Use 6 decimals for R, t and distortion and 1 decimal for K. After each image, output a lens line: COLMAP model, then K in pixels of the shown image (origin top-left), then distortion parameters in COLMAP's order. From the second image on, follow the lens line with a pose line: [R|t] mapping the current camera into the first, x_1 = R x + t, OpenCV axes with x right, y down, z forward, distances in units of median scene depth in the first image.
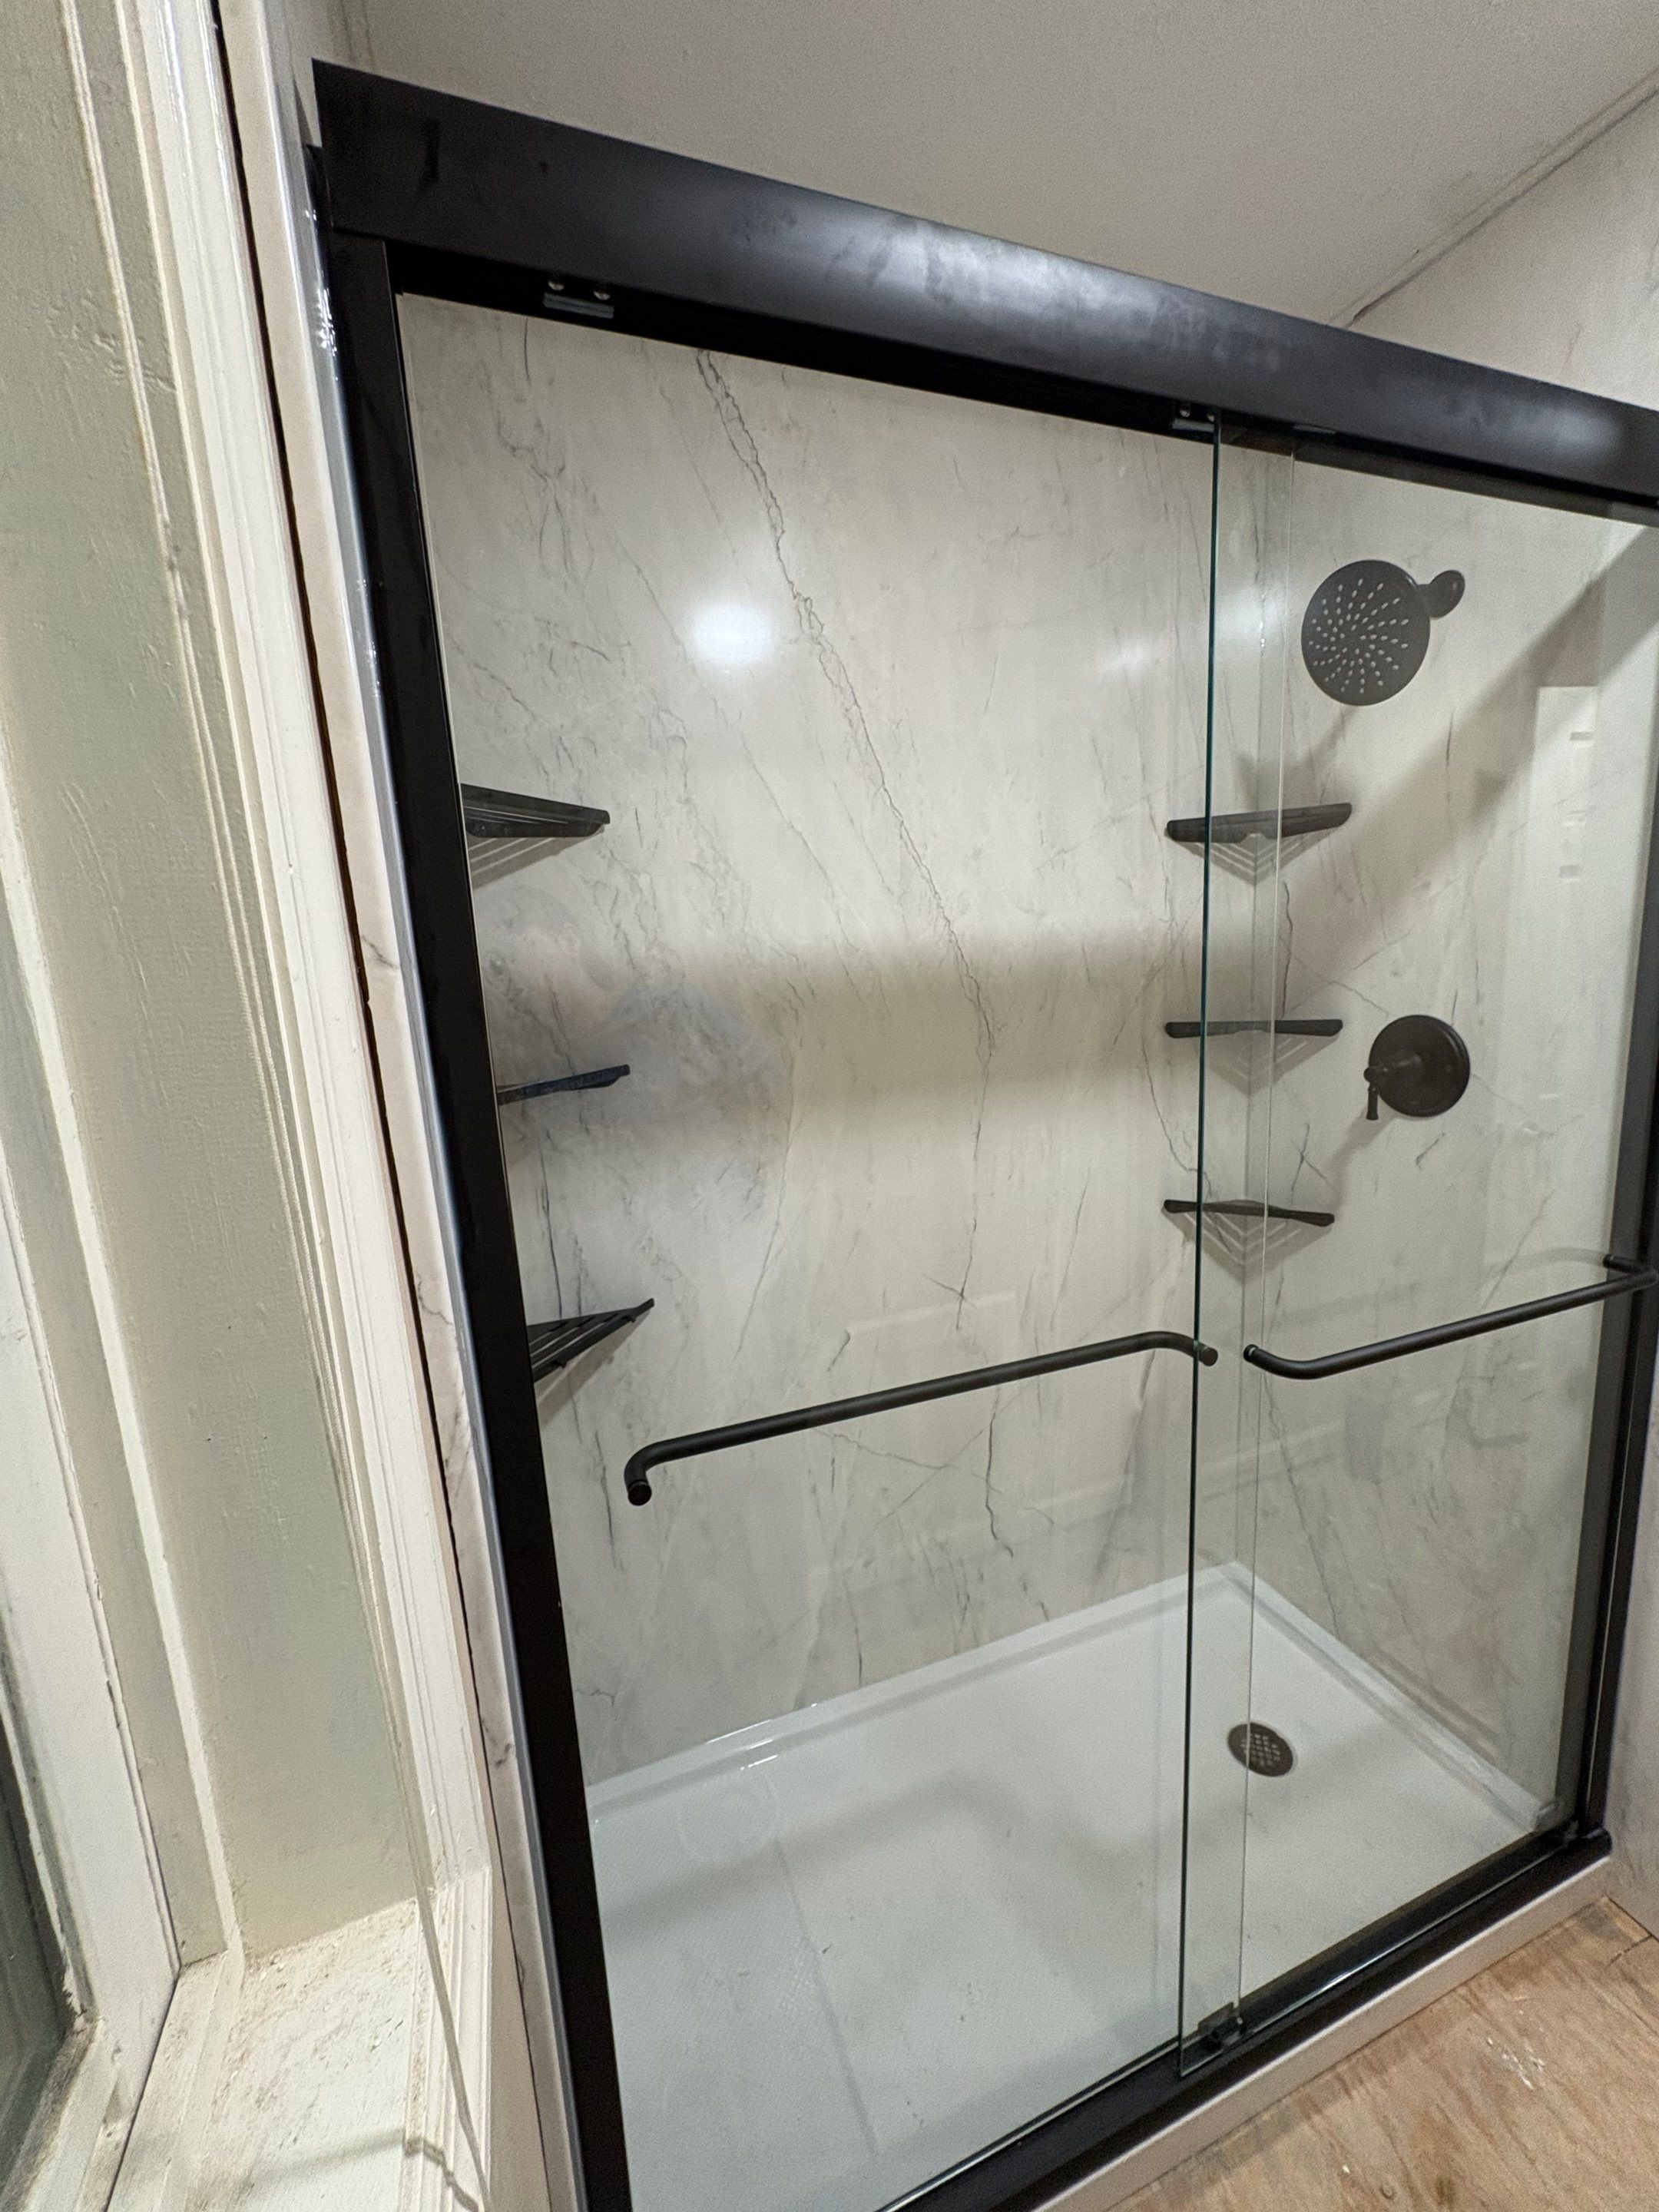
lens RADIAL K [[882.7, 0, 801.8], [0, 882.7, 1120.1], [0, 0, 1]] dist [-0.002659, 0.000274]
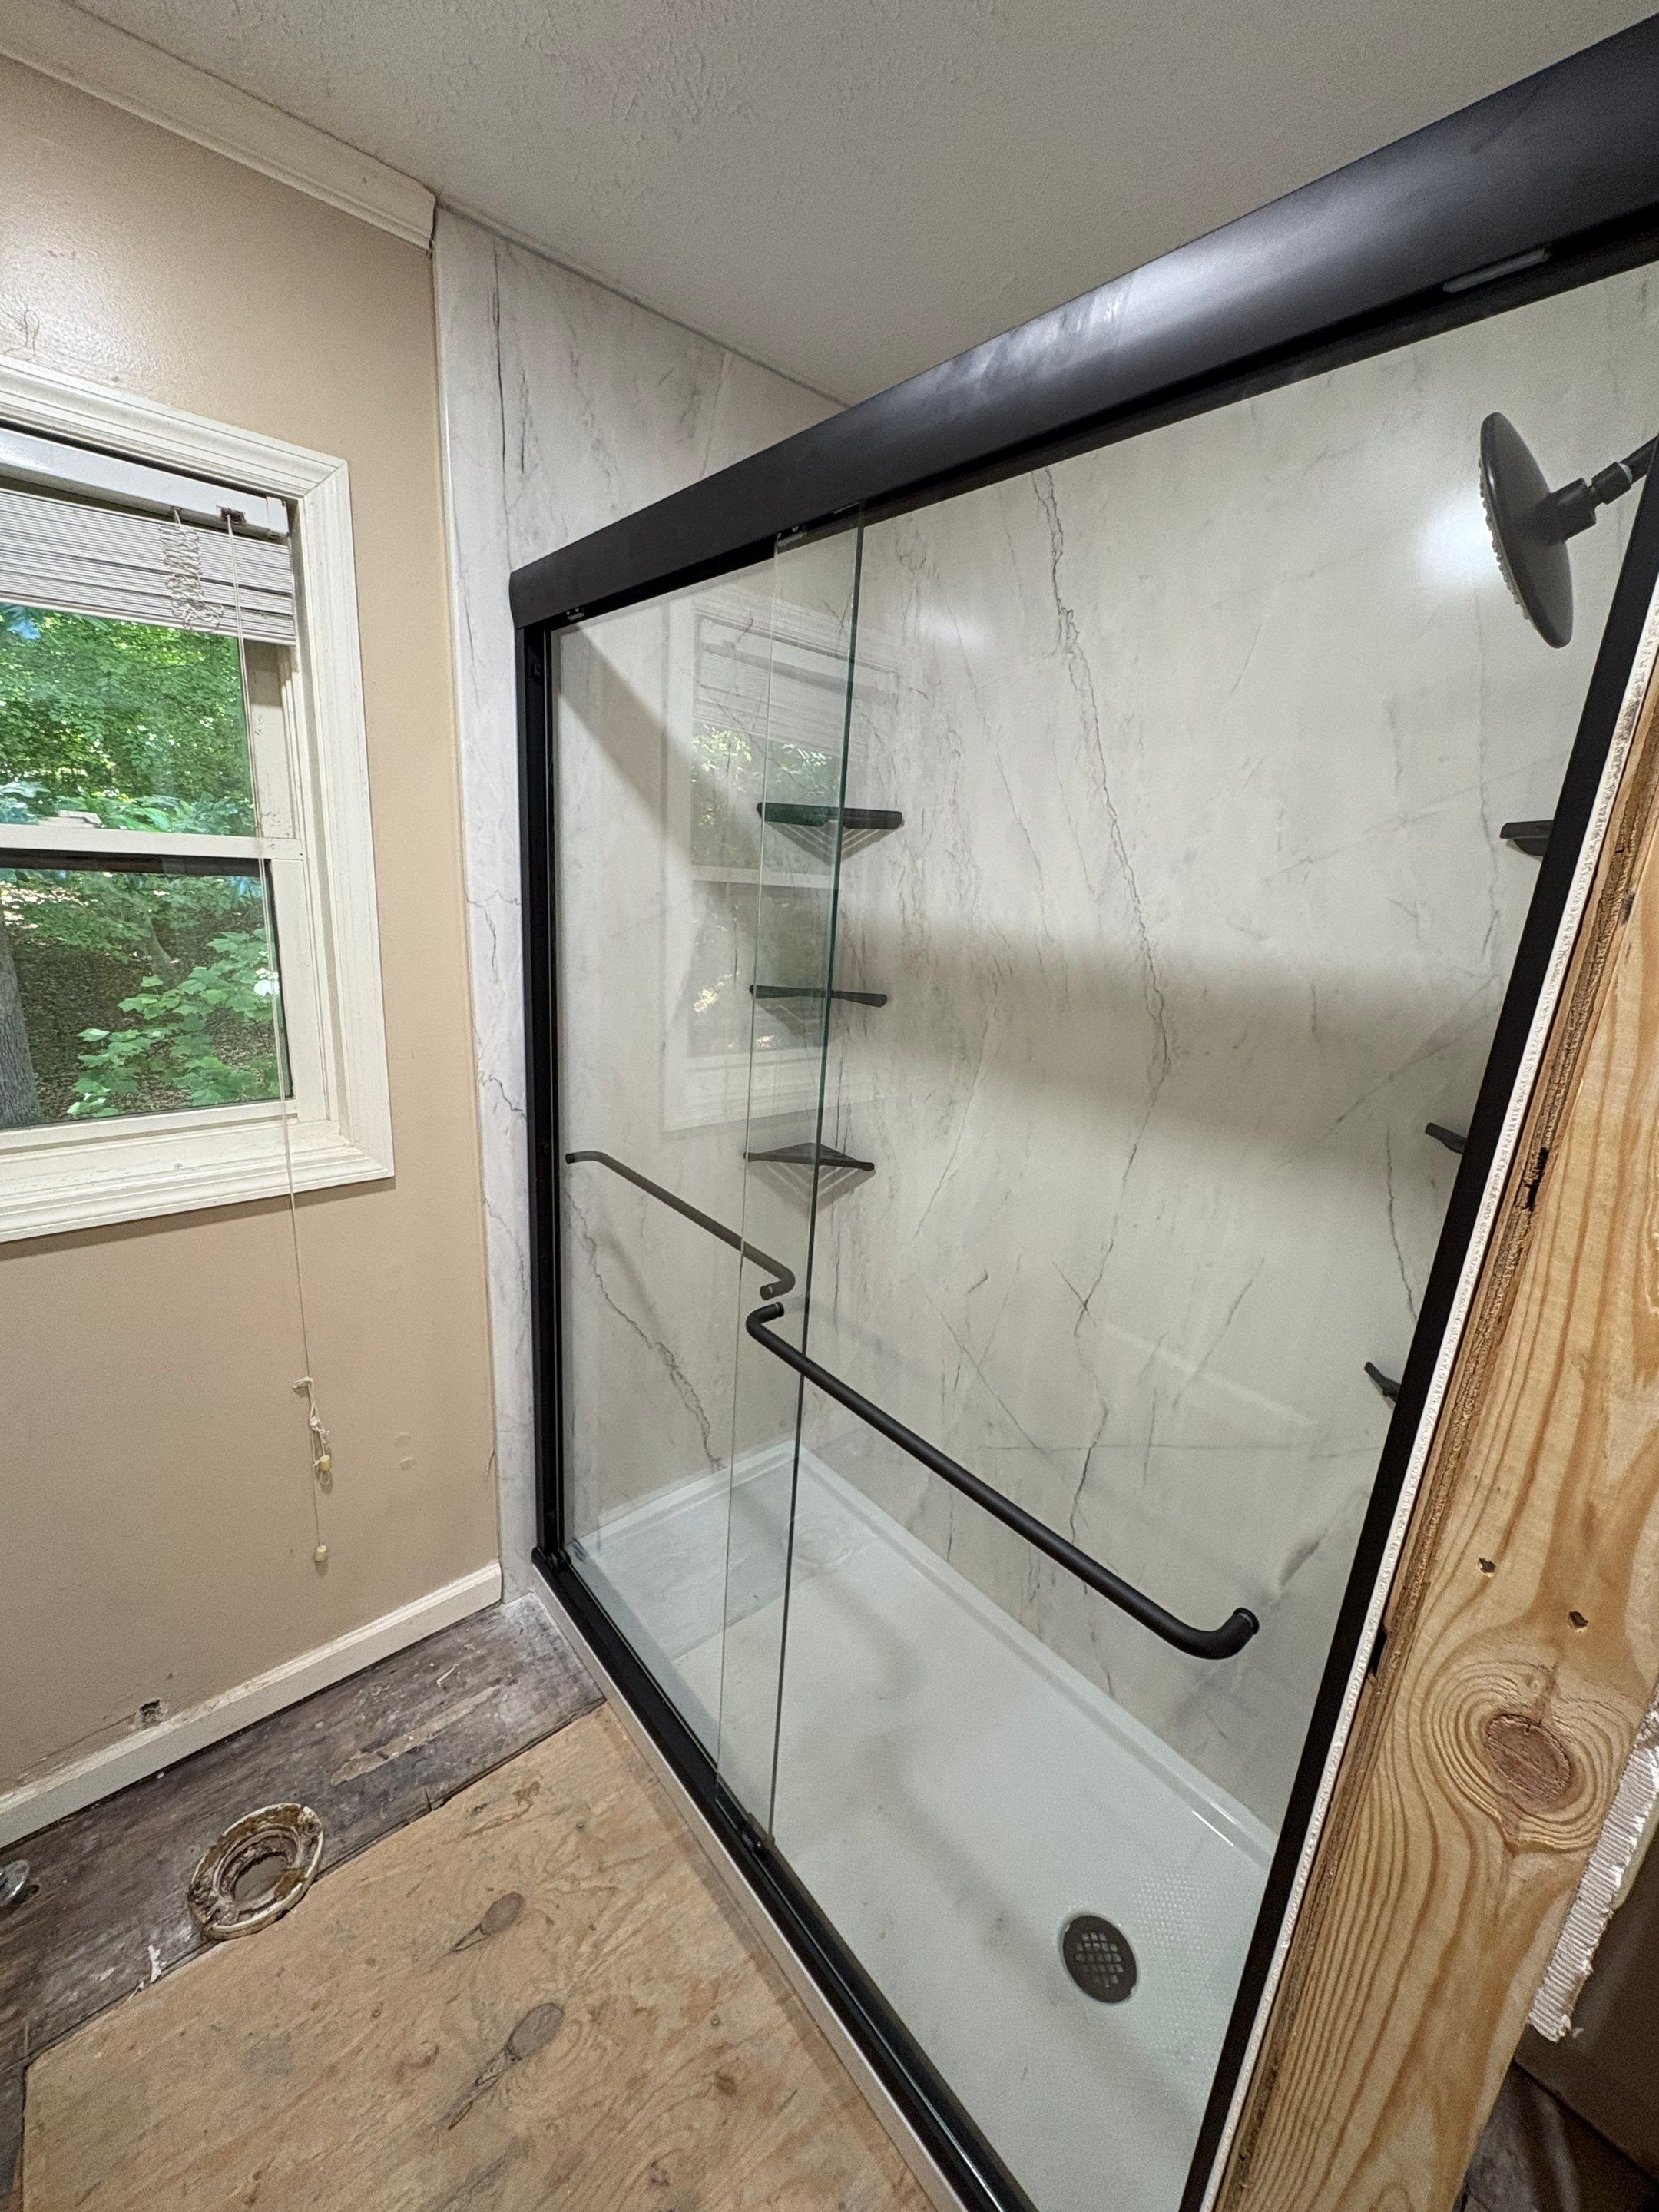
lens RADIAL K [[882.7, 0, 816.7], [0, 882.7, 1100.0], [0, 0, 1]] dist [-0.002659, 0.000274]
pose [[0.341216, 0.318777, -0.884281, 0.978513], [-0.240131, 0.939086, 0.245874, -0.208255], [0.908795, 0.128447, 0.396980, 0.346682]]
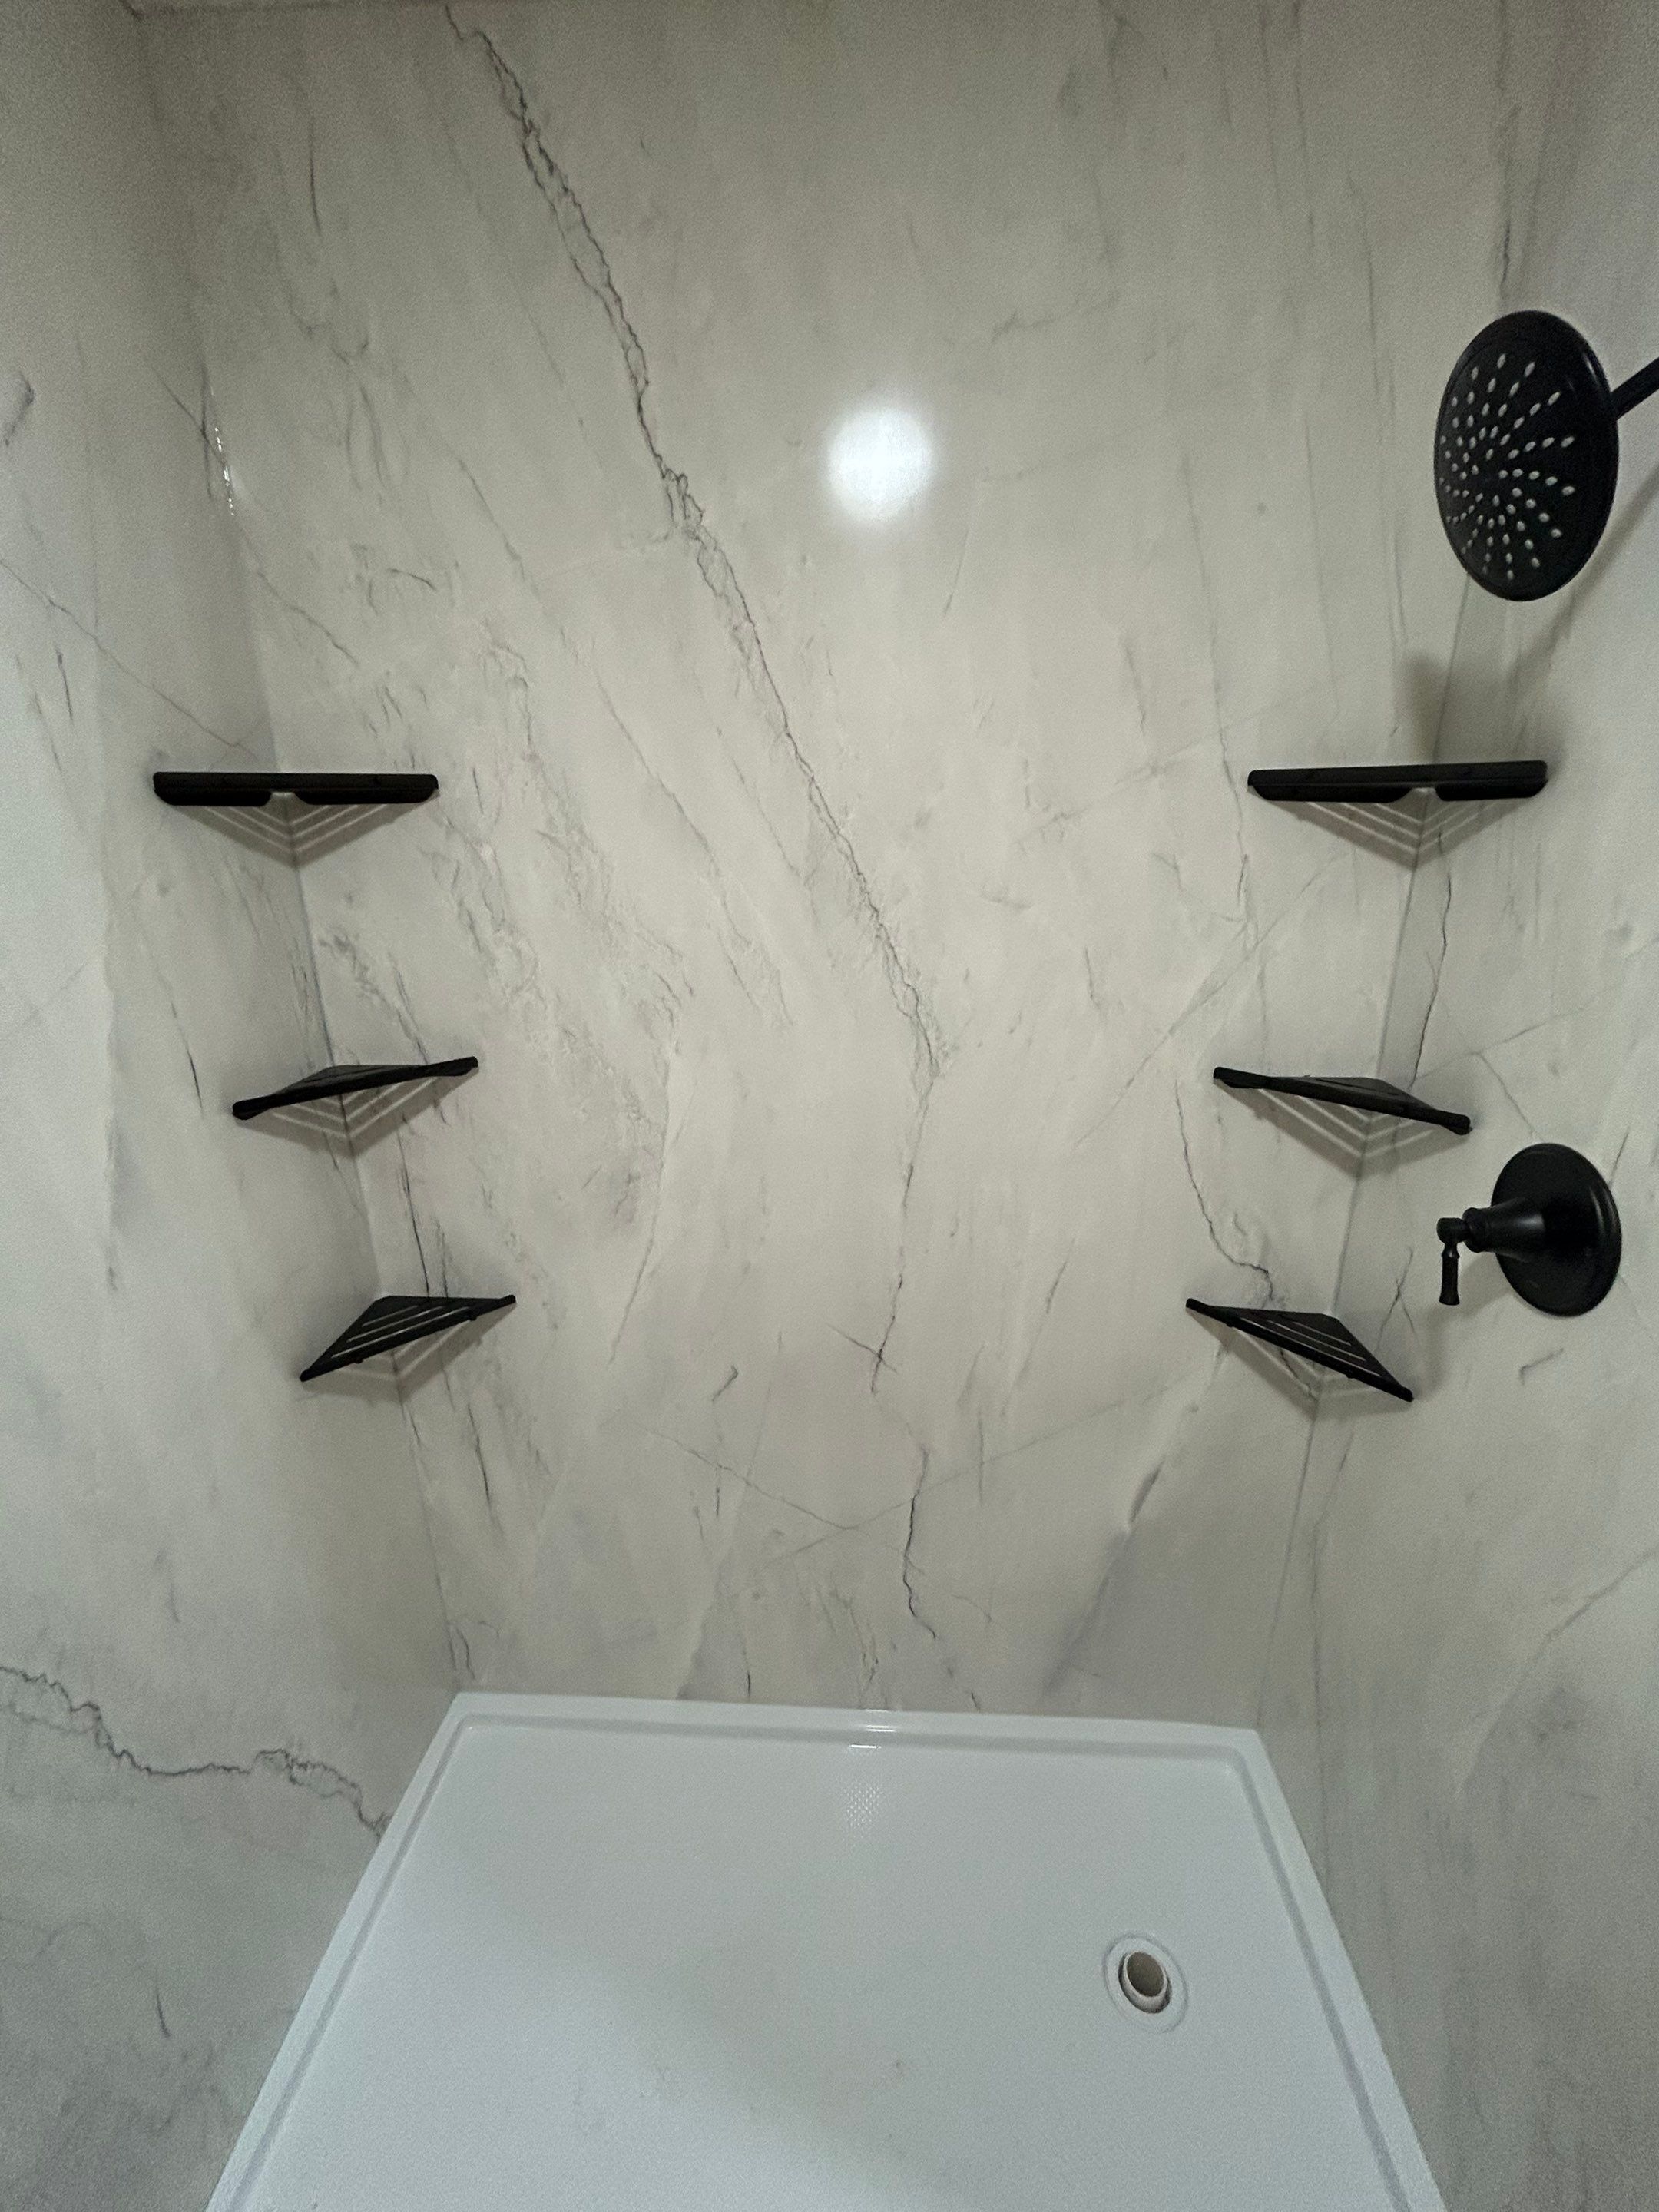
lens RADIAL K [[882.7, 0, 837.2], [0, 882.7, 1103.7], [0, 0, 1]] dist [-0.002659, 0.000274]
pose [[0.919264, 0.161149, -0.359144, 0.454396], [-0.102044, 0.978731, 0.177967, -0.202485], [0.380185, -0.126950, 0.916157, 0.277880]]
